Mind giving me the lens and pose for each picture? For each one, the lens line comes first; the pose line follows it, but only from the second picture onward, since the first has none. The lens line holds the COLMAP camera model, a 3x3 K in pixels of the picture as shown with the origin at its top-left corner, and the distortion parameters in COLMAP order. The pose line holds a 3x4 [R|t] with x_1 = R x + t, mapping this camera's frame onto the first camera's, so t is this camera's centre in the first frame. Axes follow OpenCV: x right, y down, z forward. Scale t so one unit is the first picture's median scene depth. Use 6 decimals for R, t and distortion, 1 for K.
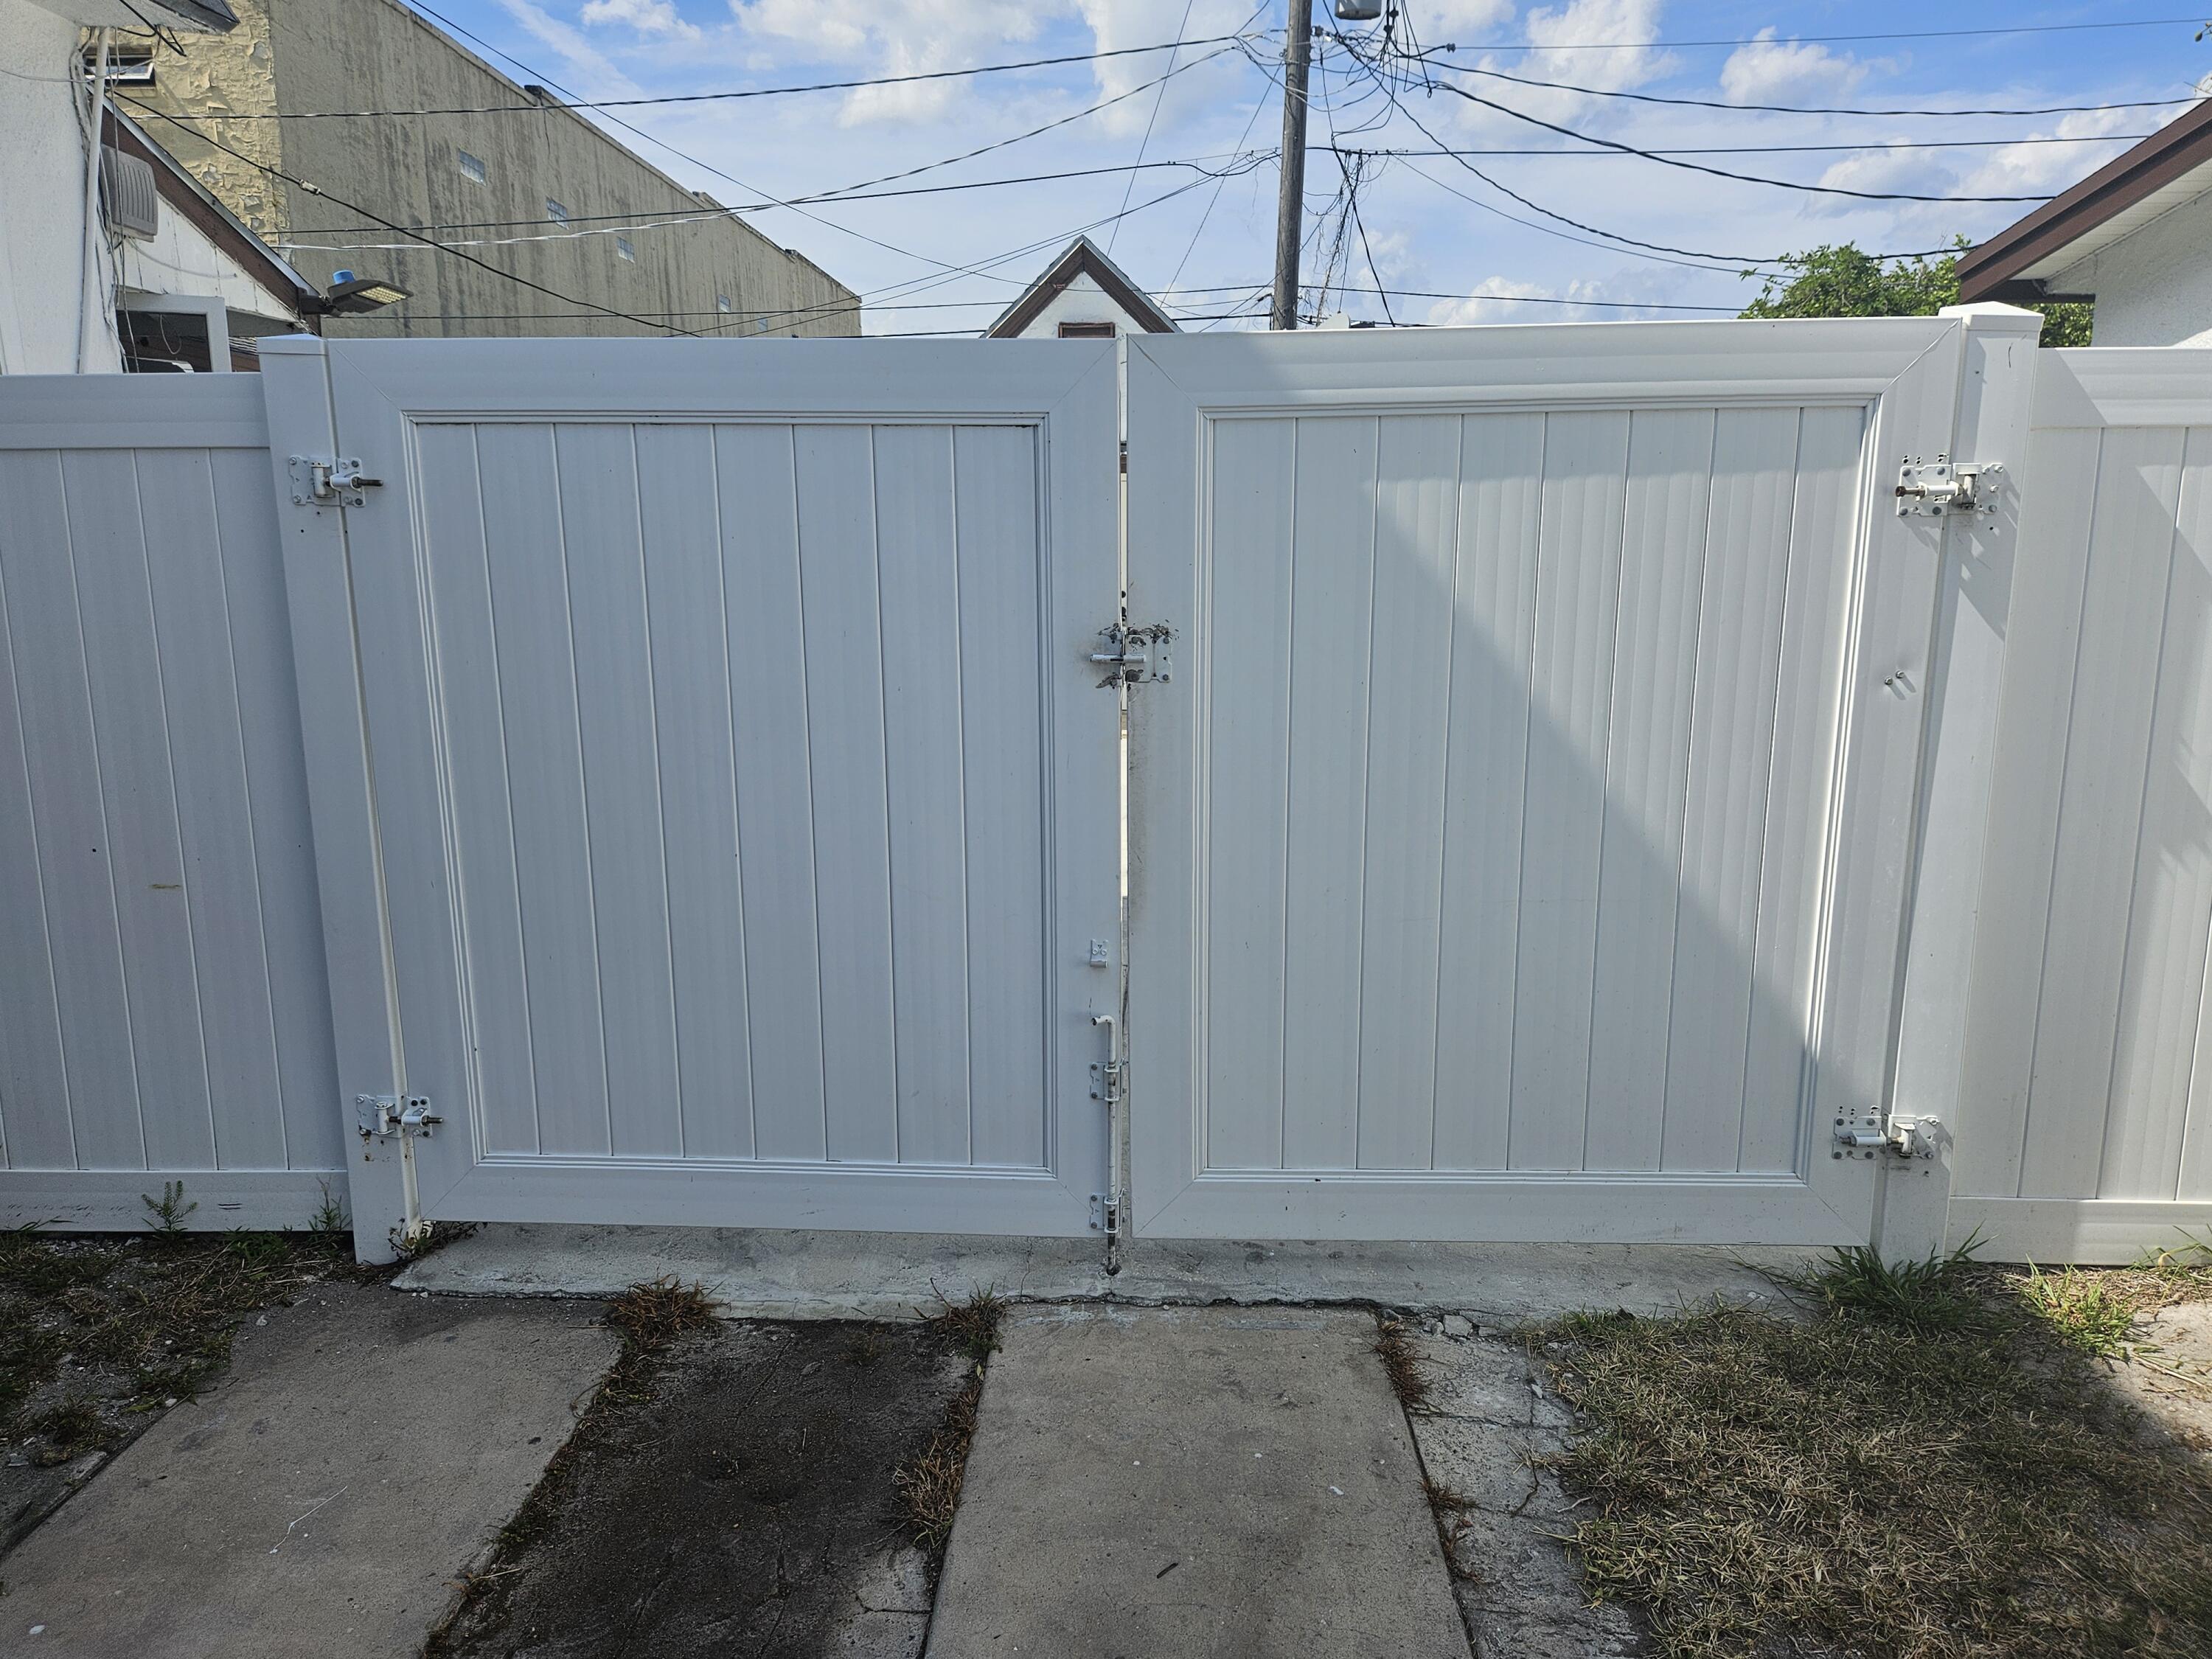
lens RADIAL K [[1459.9, 0, 1108.4], [0, 1459.9, 808.7], [0, 0, 1]] dist [0.046268, -0.009707]
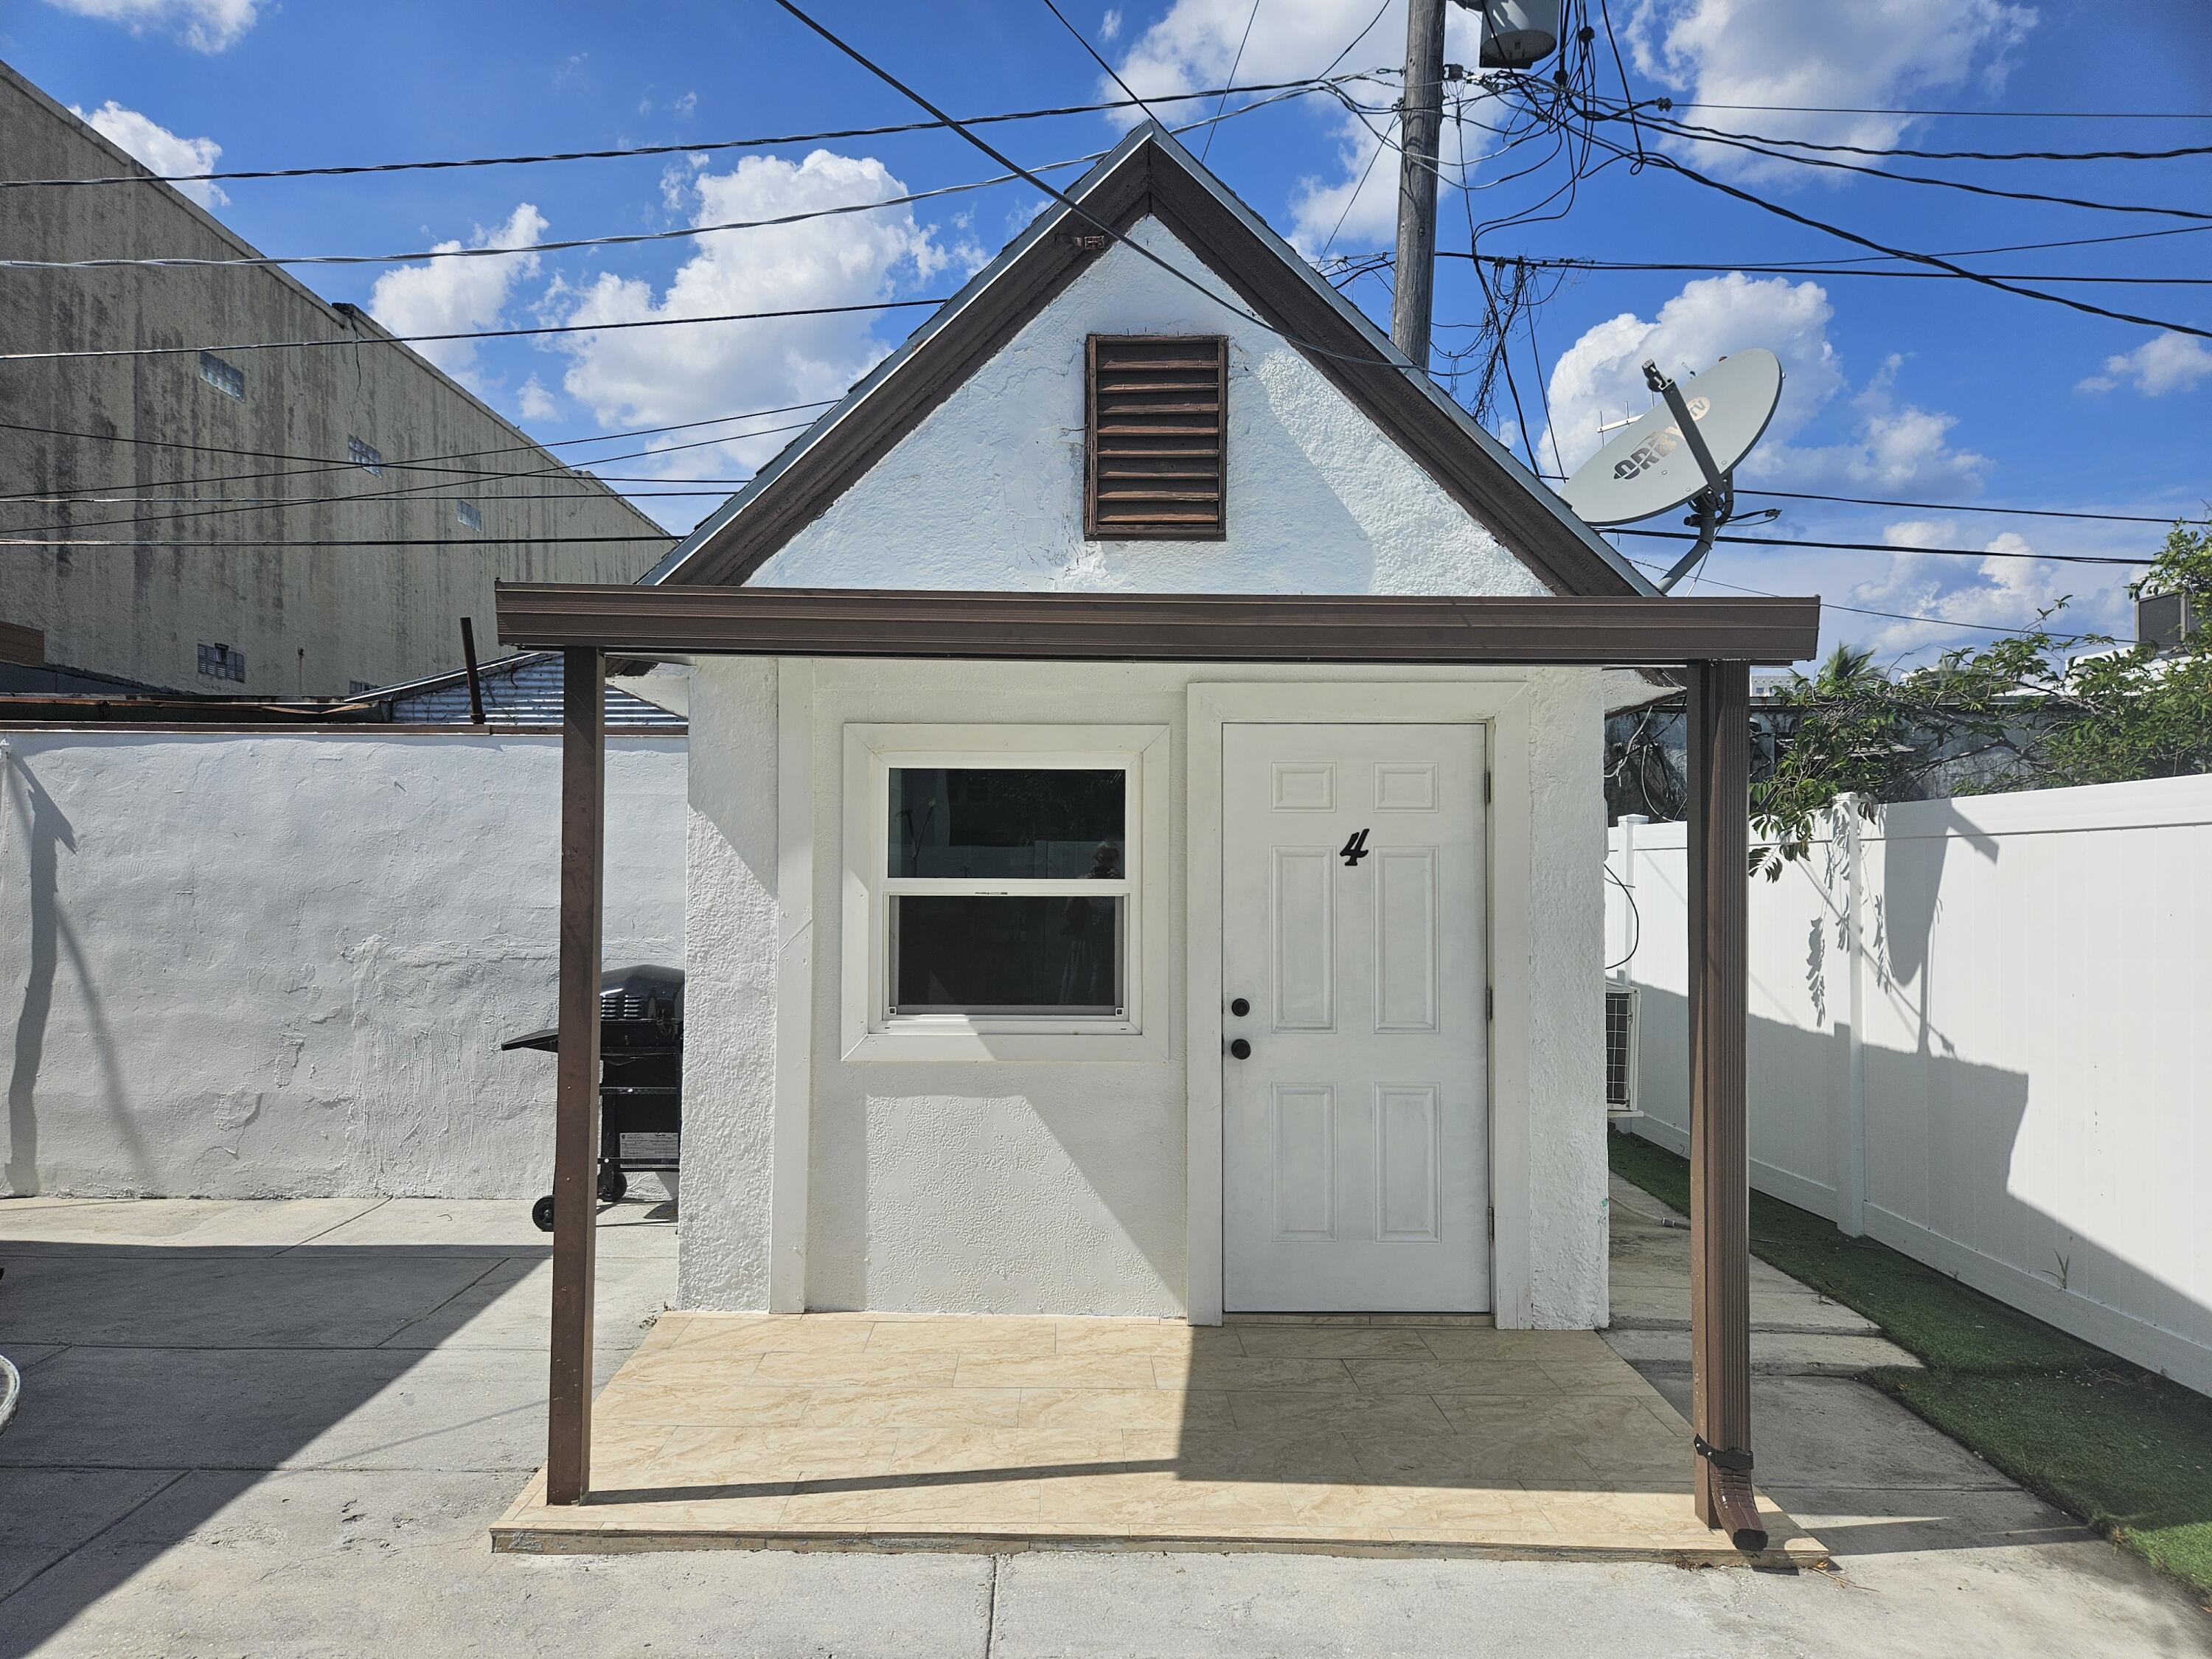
lens RADIAL K [[1459.9, 0, 1093.0], [0, 1459.9, 837.1], [0, 0, 1]] dist [0.046268, -0.009707]
pose [[0.998930, 0.009813, 0.045187, -0.024143], [-0.000616, 0.979962, -0.199182, -0.060518], [-0.046236, 0.198941, 0.978920, 0.320849]]
